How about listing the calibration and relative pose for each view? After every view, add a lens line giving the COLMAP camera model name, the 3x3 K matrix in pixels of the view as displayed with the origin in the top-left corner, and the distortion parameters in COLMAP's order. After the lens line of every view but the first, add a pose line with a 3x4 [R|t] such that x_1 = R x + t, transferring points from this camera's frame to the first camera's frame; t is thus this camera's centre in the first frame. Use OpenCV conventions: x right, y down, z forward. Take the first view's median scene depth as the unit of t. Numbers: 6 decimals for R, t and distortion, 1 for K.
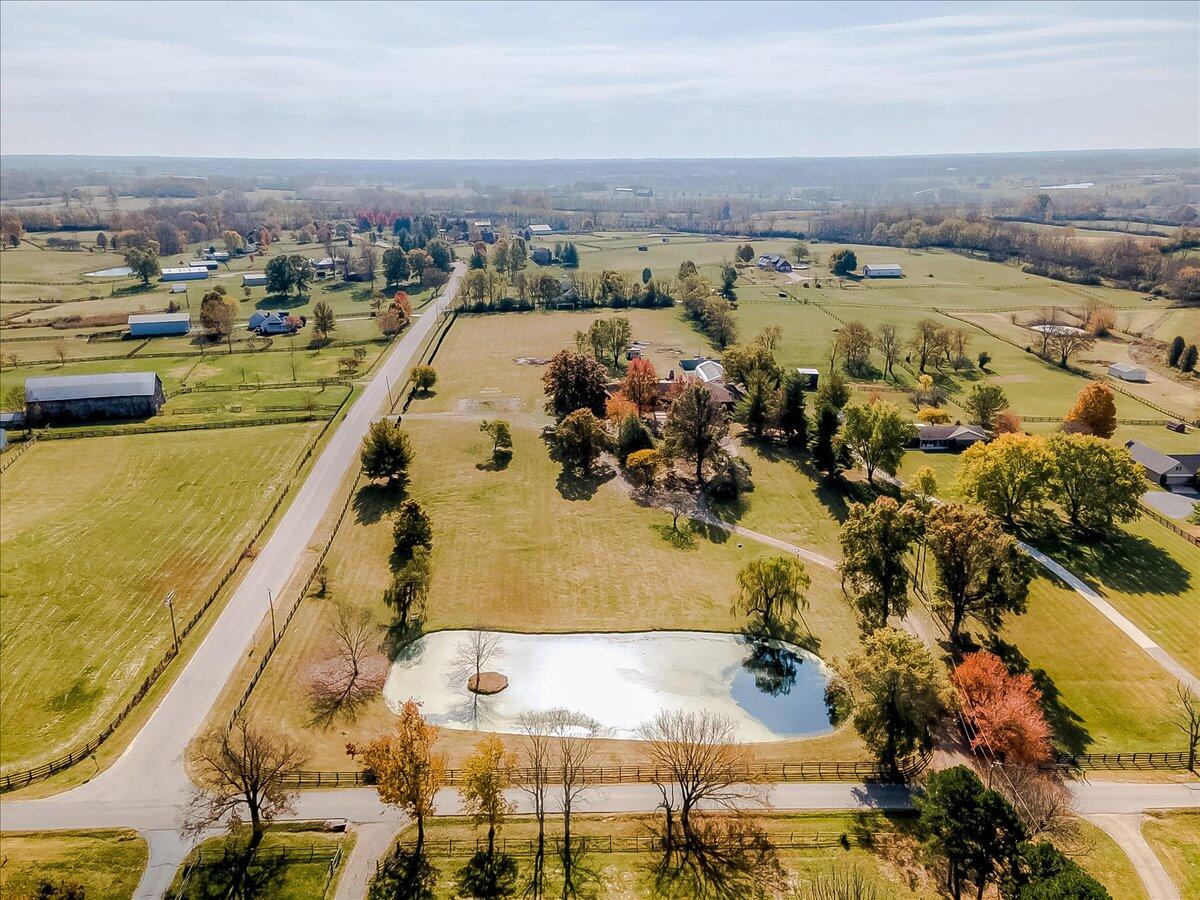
lens RADIAL K [[893.0, 0, 600.0], [0, 893.0, 450.0], [0, 0, 1]] dist [0.026489, 0.077752]
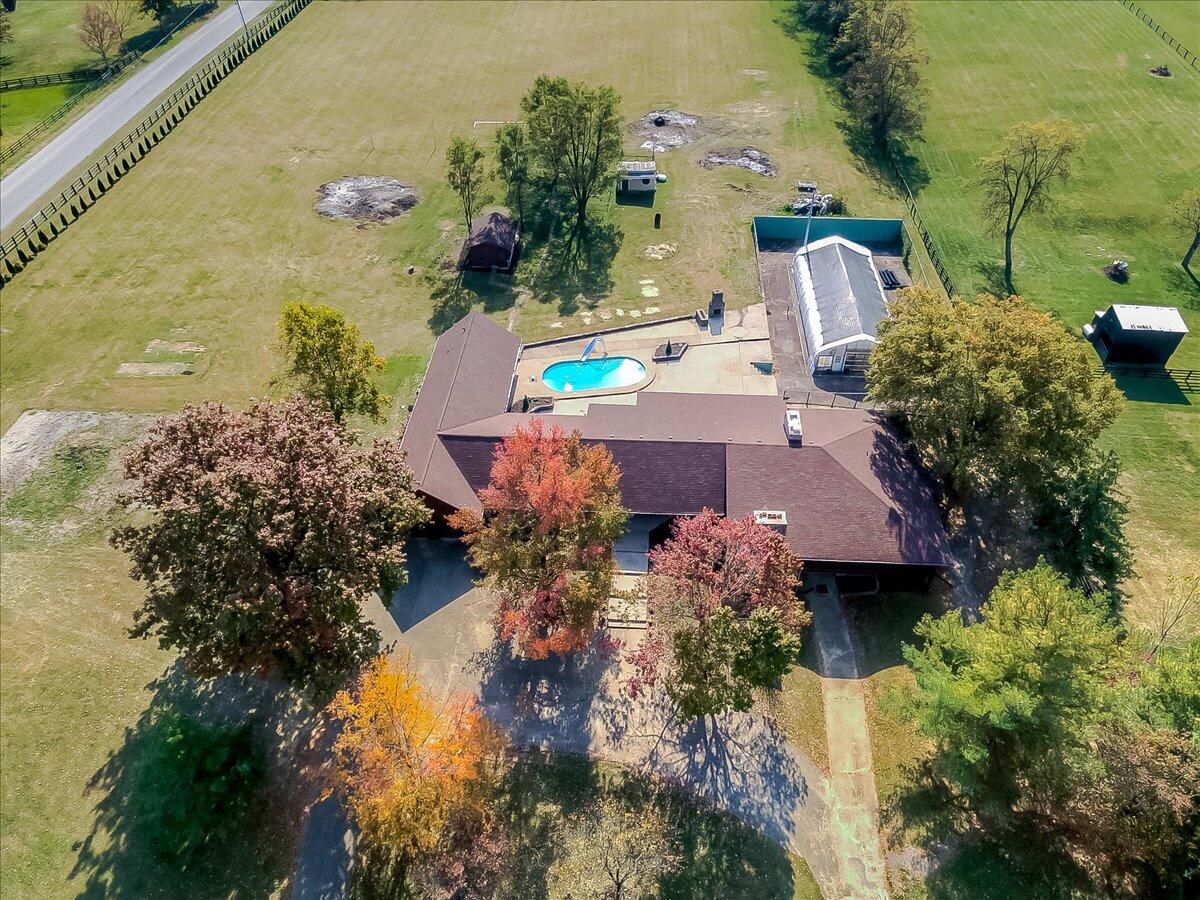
lens RADIAL K [[893.0, 0, 600.0], [0, 893.0, 450.0], [0, 0, 1]] dist [0.026489, 0.077752]
pose [[0.993497, 0.072965, -0.087407, 0.049220], [-0.033794, 0.922050, 0.385592, -0.114023], [0.108728, -0.380130, 0.918520, 0.463818]]
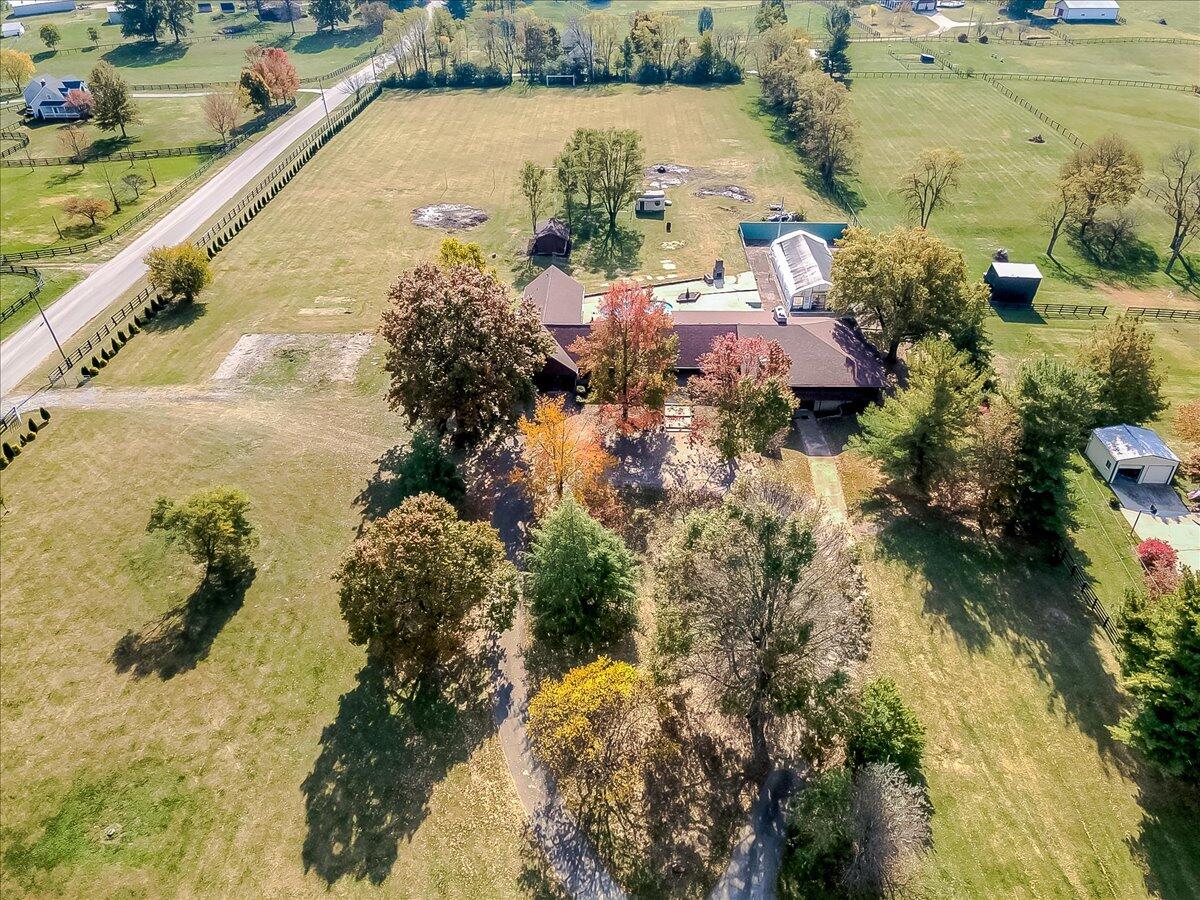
lens RADIAL K [[893.0, 0, 600.0], [0, 893.0, 450.0], [0, 0, 1]] dist [0.026489, 0.077752]
pose [[0.997266, 0.041667, -0.061028, 0.035590], [-0.024352, 0.965045, 0.260949, -0.080310], [0.069767, -0.258750, 0.963422, 0.360065]]
